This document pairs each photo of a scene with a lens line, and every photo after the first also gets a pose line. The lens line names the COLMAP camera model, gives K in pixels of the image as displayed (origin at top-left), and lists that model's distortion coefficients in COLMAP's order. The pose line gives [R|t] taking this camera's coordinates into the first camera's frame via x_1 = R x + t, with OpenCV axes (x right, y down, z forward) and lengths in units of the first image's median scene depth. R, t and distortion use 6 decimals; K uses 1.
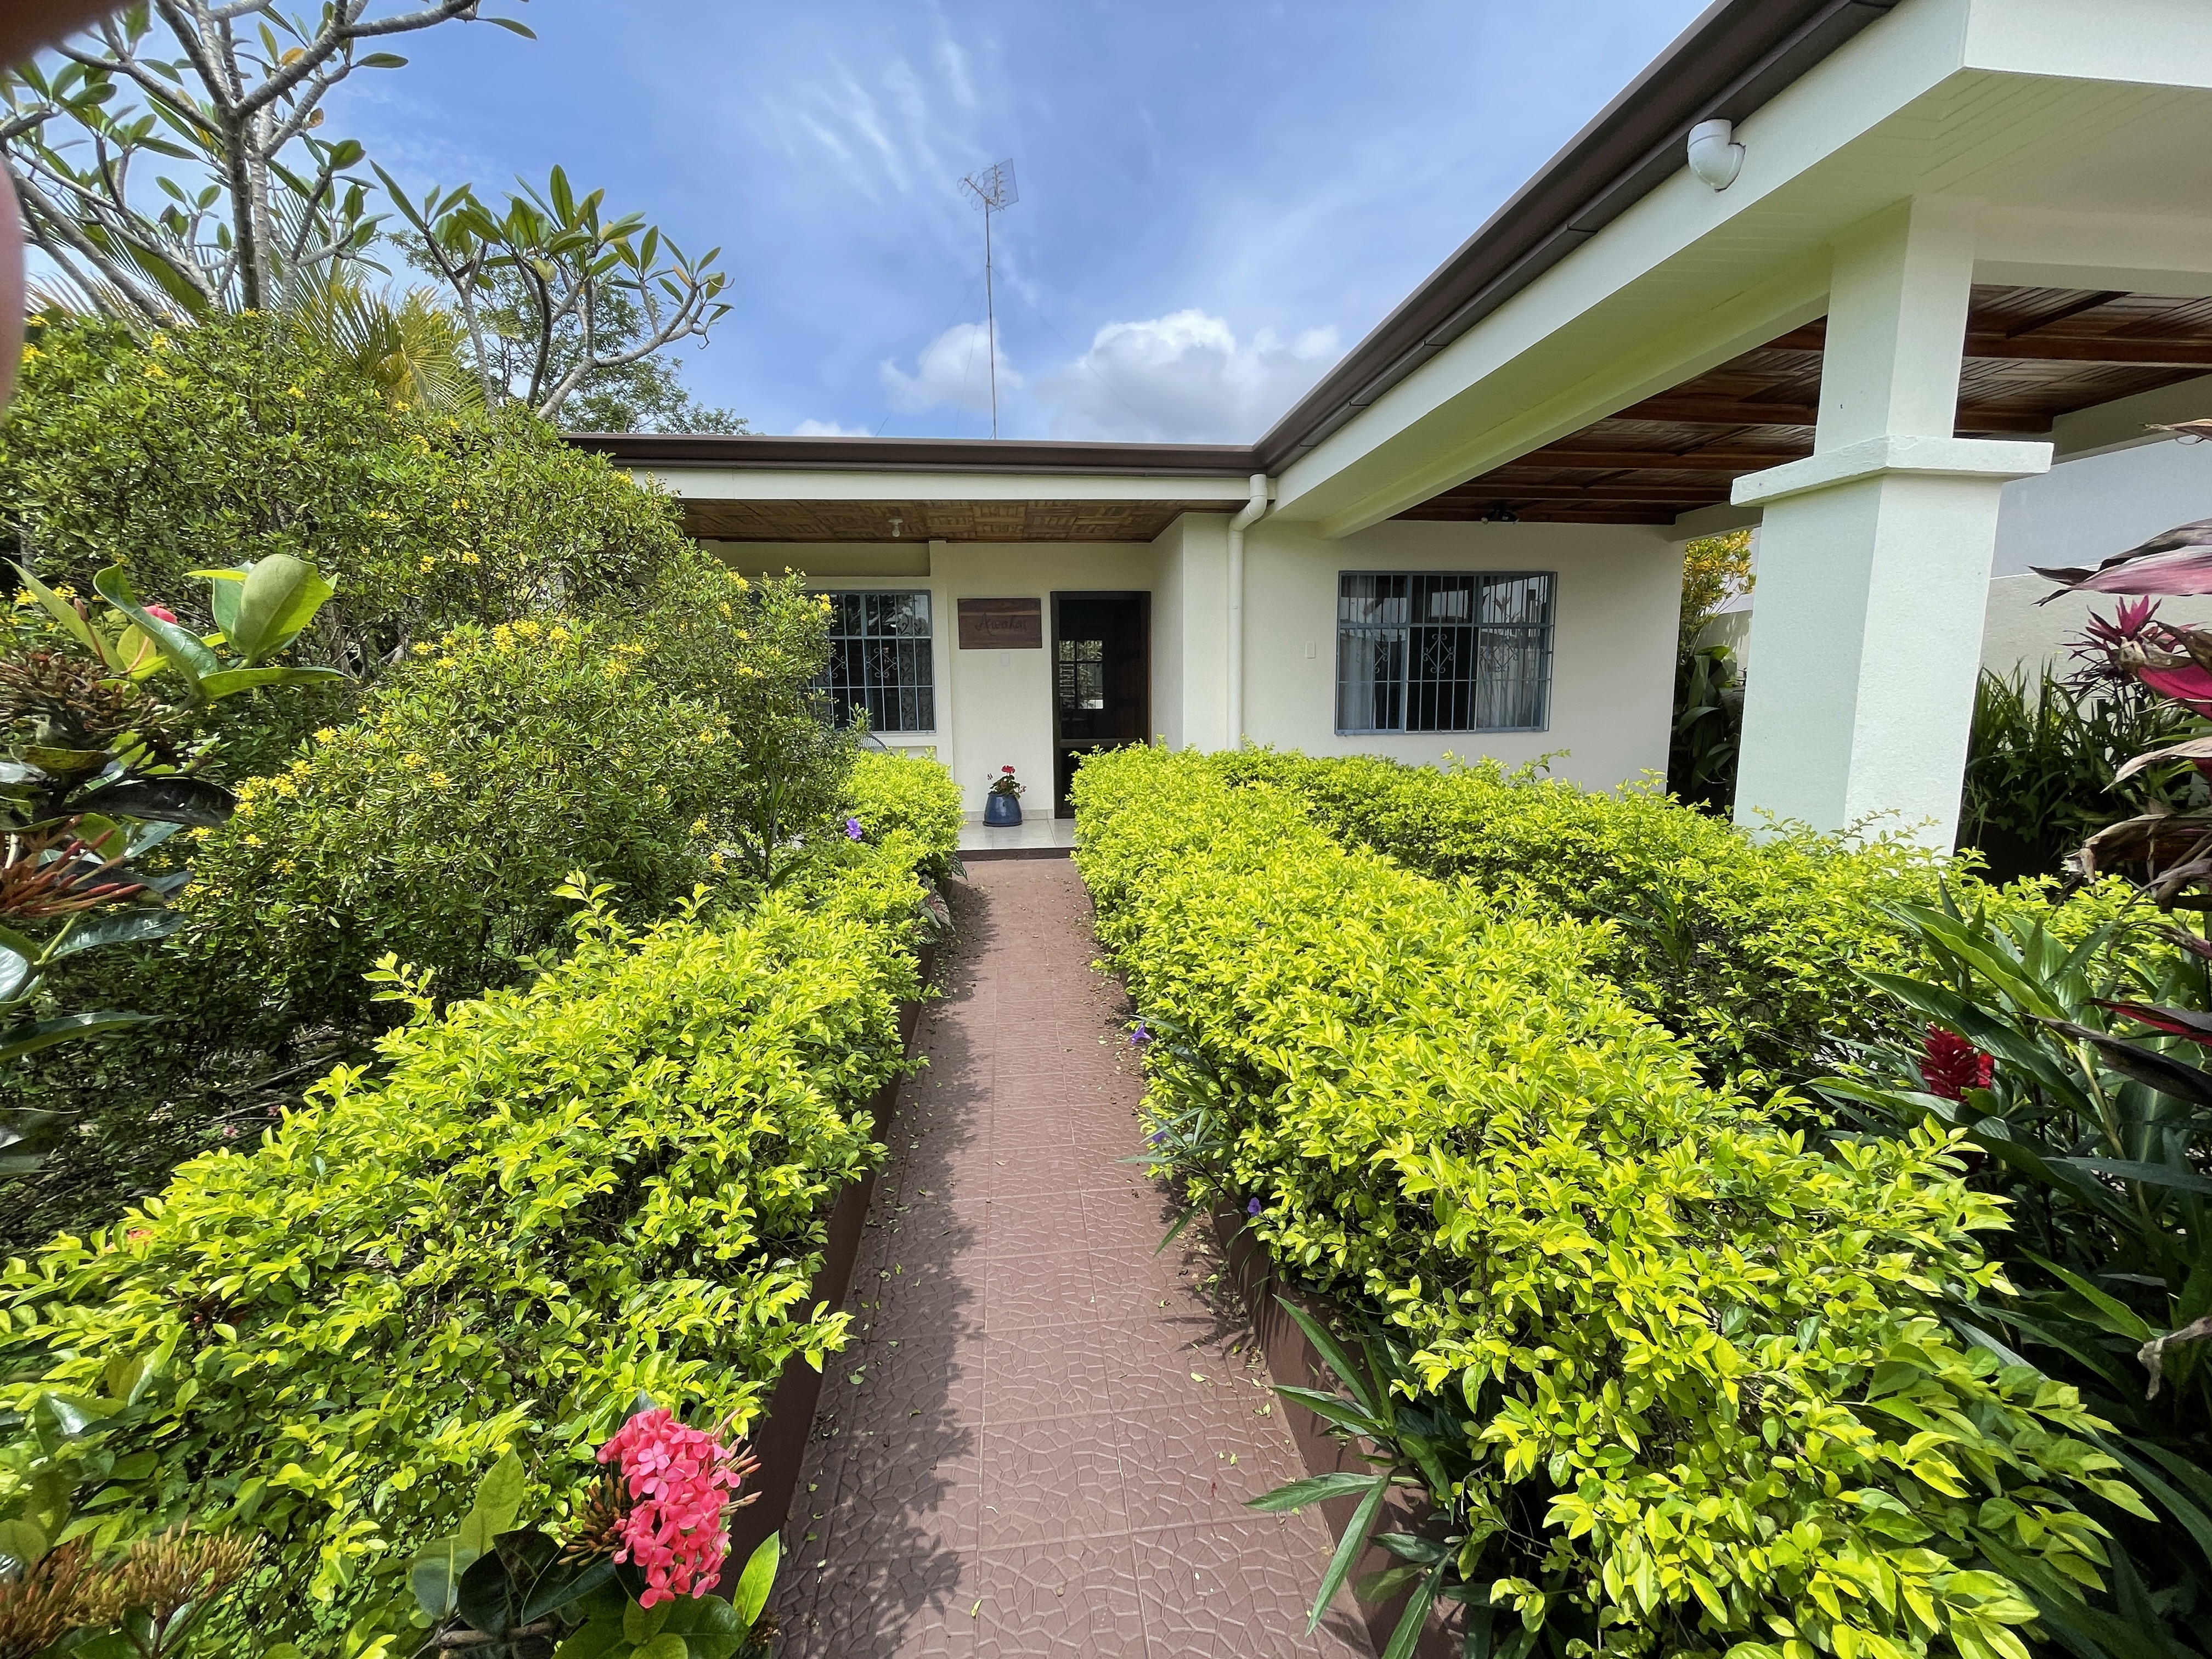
lens RADIAL K [[891.1, 0, 1104.5], [0, 891.1, 826.0], [0, 0, 1]] dist [-0.002938, -0.000372]
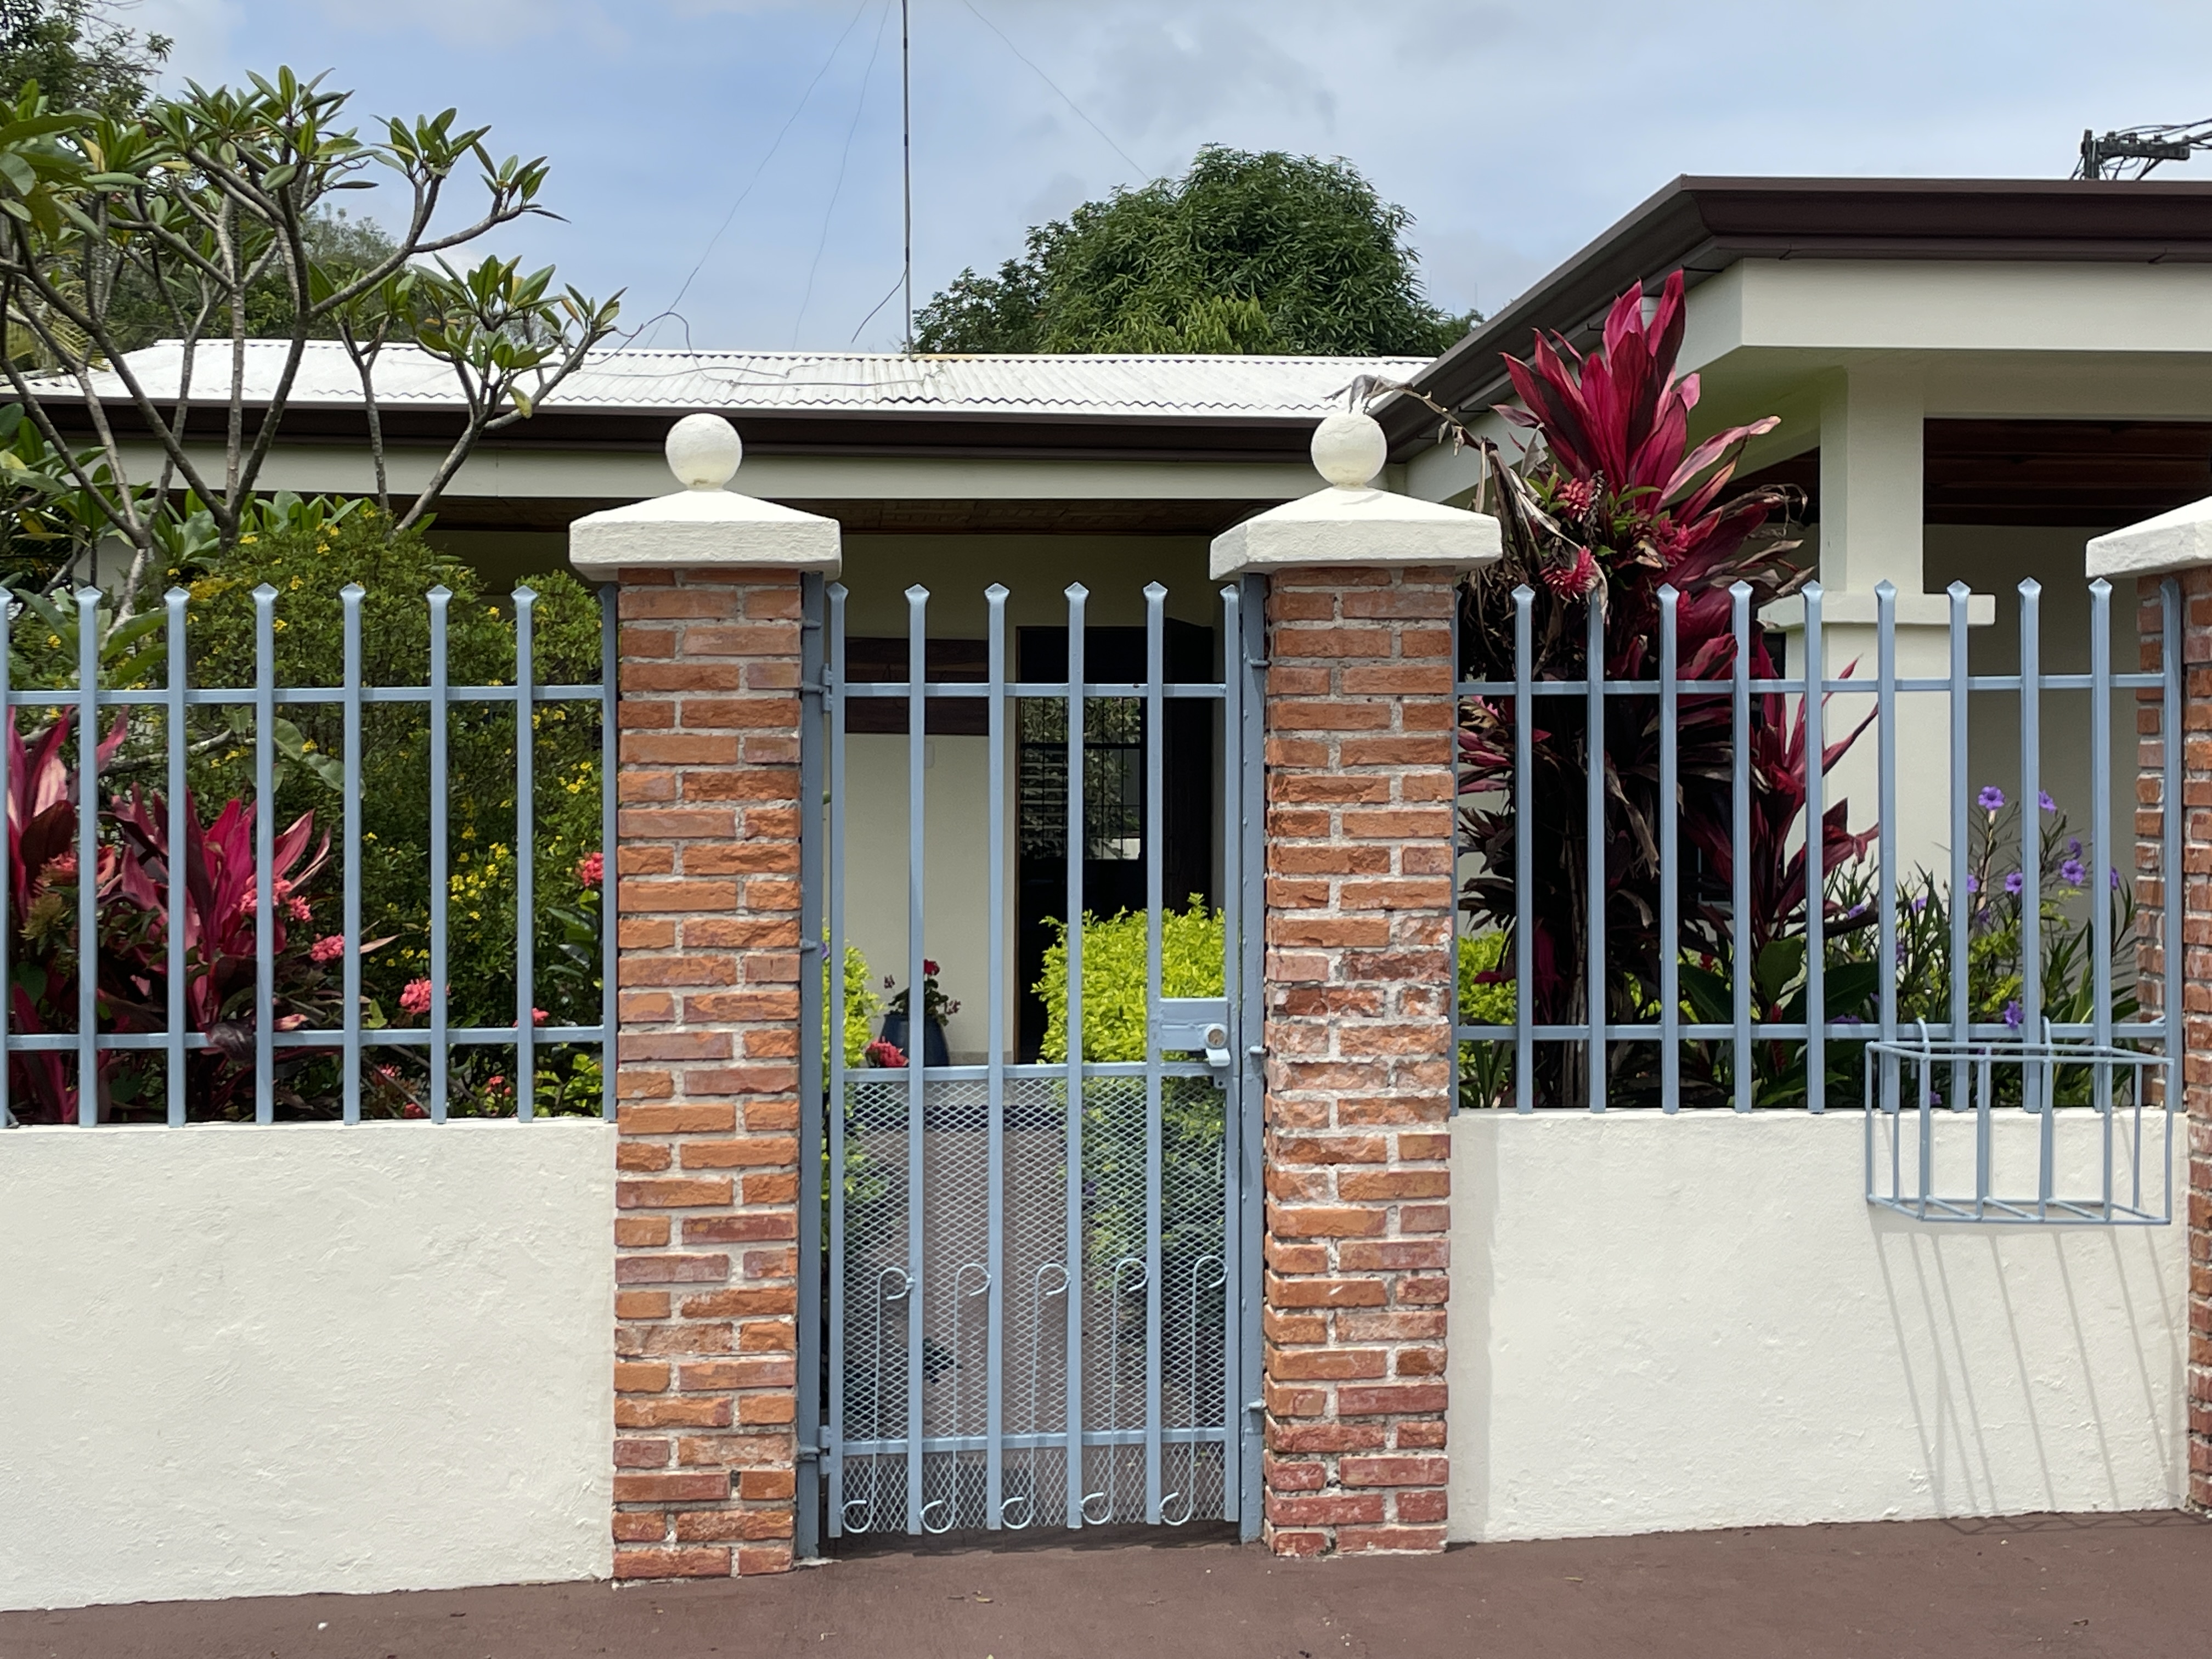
lens RADIAL K [[3028.7, 0, 1106.0], [0, 3028.7, 829.5], [0, 0, 1]] dist [-0.001774, -0.002601]
pose [[0.999076, 0.023722, -0.035838, 0.068926], [-0.028763, 0.988656, -0.147420, 0.141910], [0.031935, 0.148315, 0.988424, -0.915300]]
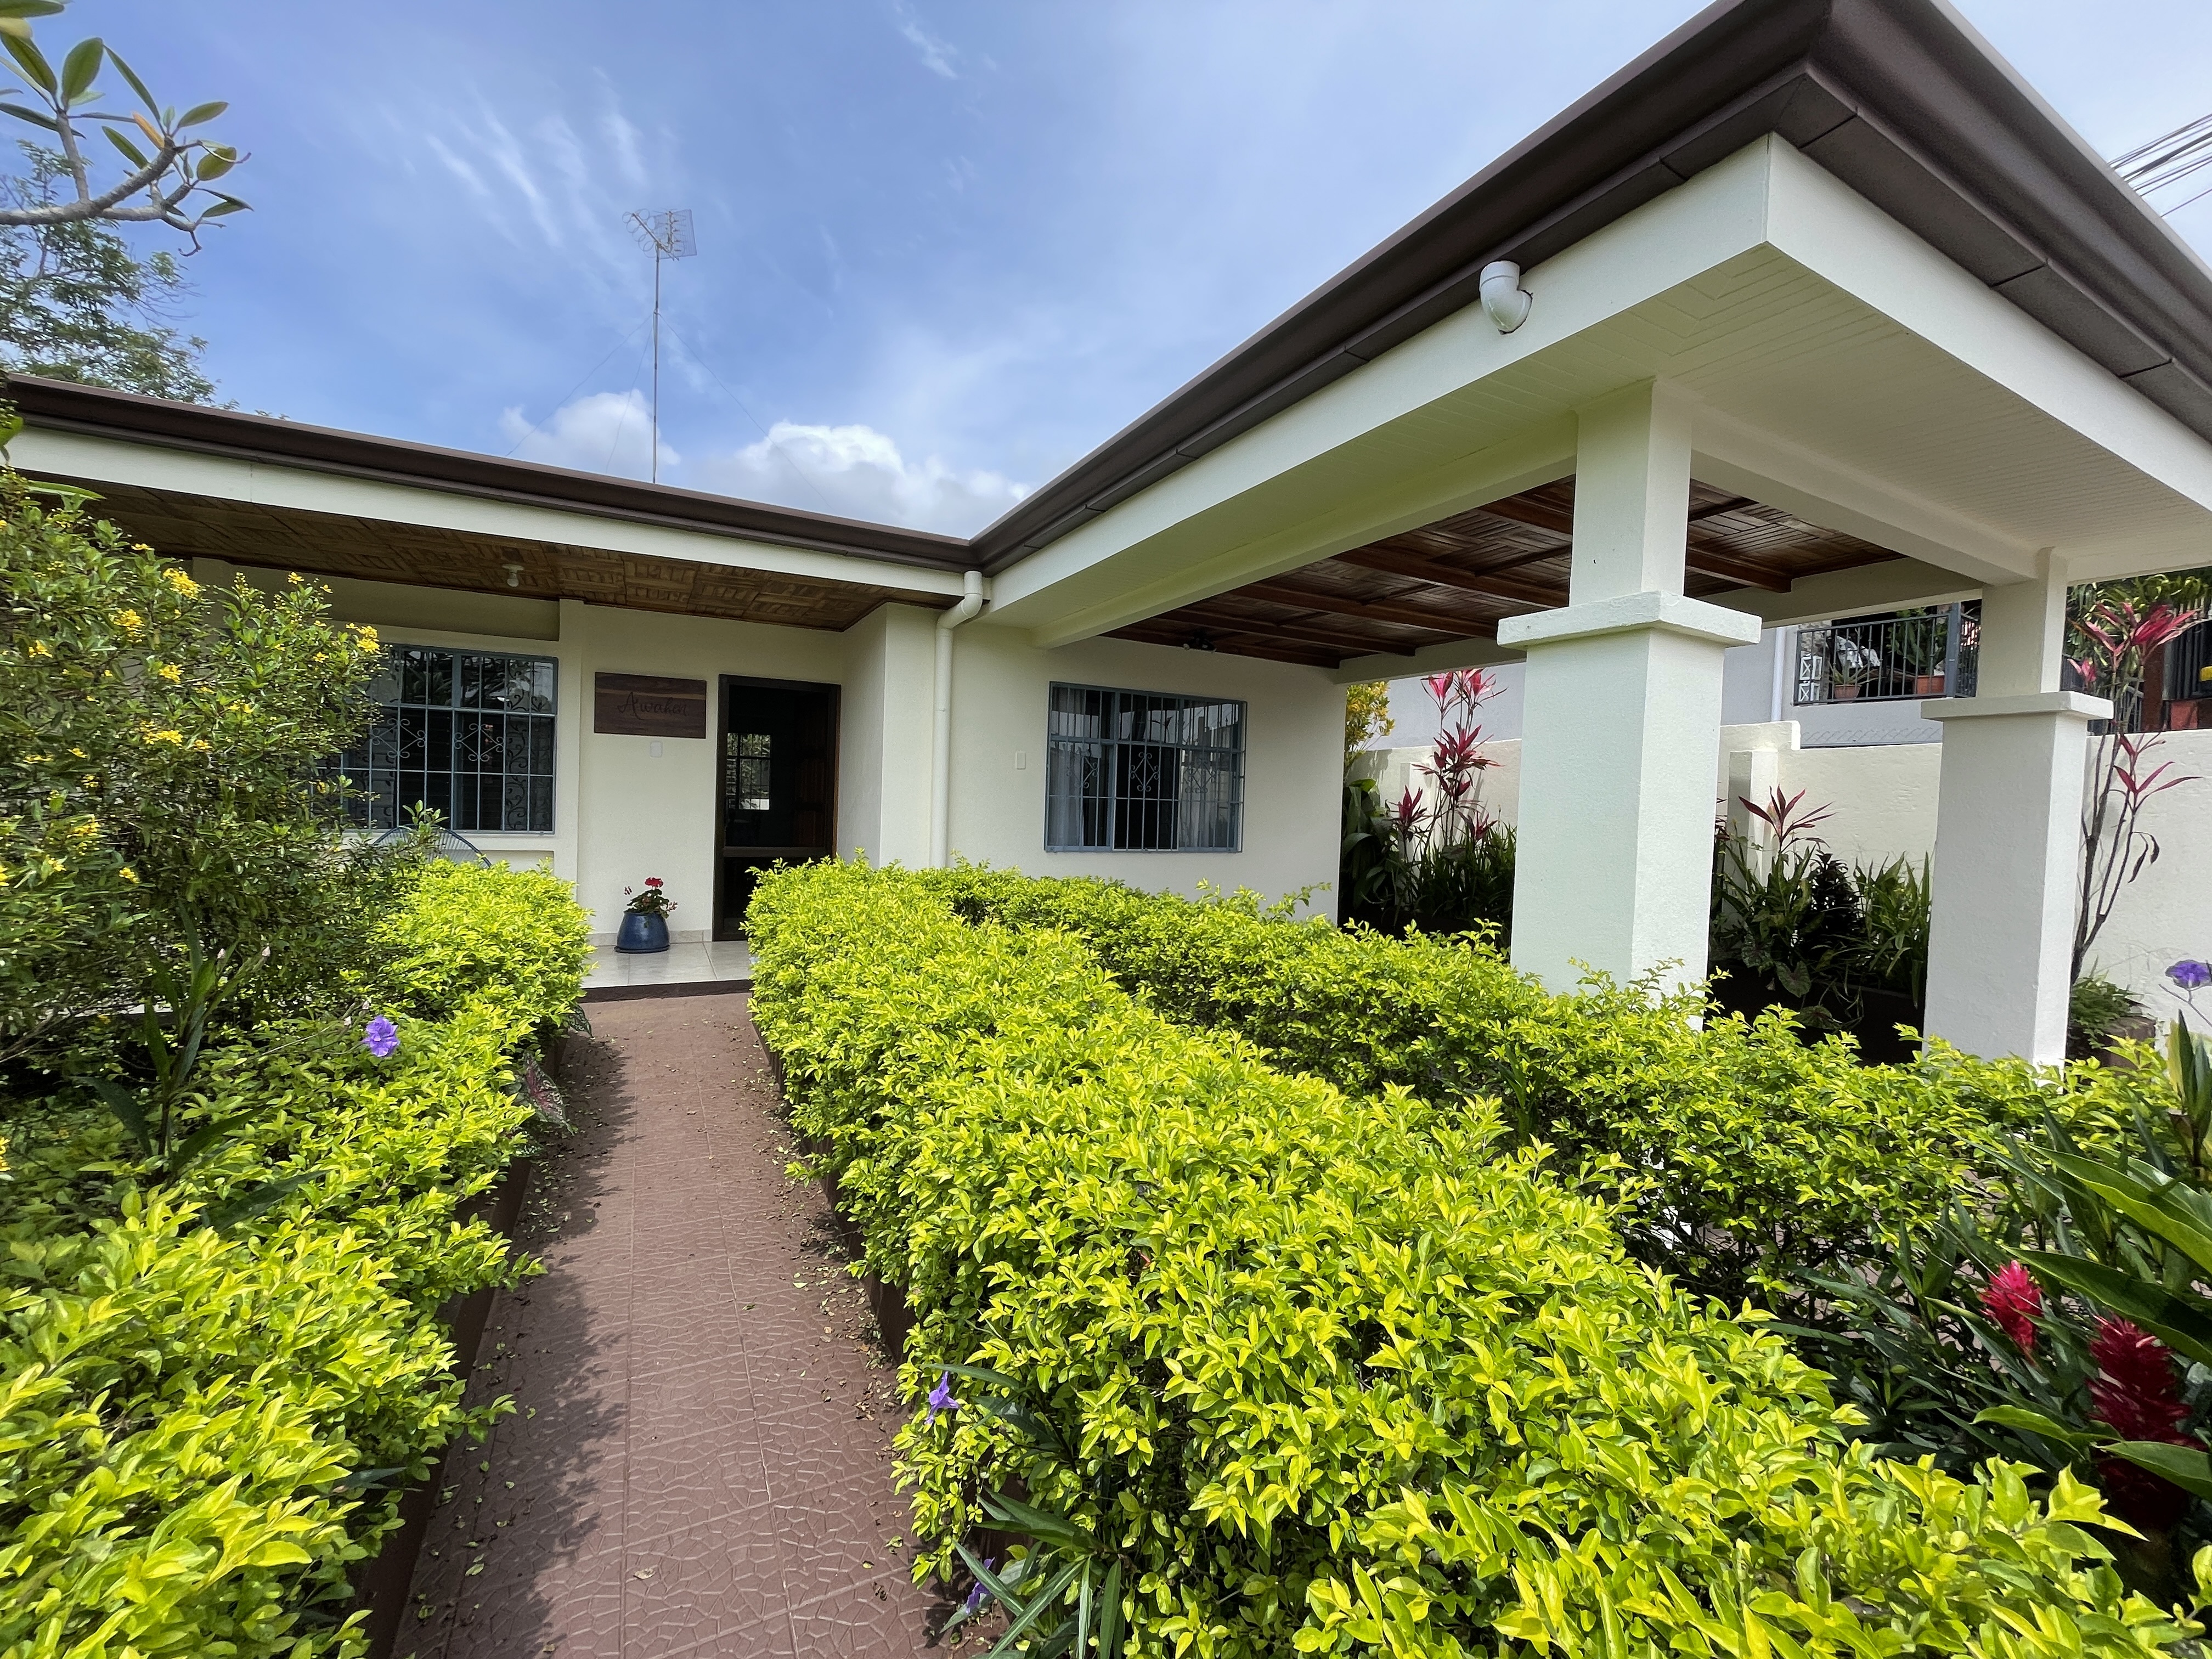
lens RADIAL K [[891.1, 0, 1104.5], [0, 891.1, 826.0], [0, 0, 1]] dist [-0.002938, -0.000372]
pose [[0.931889, 0.035208, 0.361031, -0.026275], [0.007530, 0.993186, -0.116294, -0.021958], [-0.362665, 0.111092, 0.925274, 0.121062]]
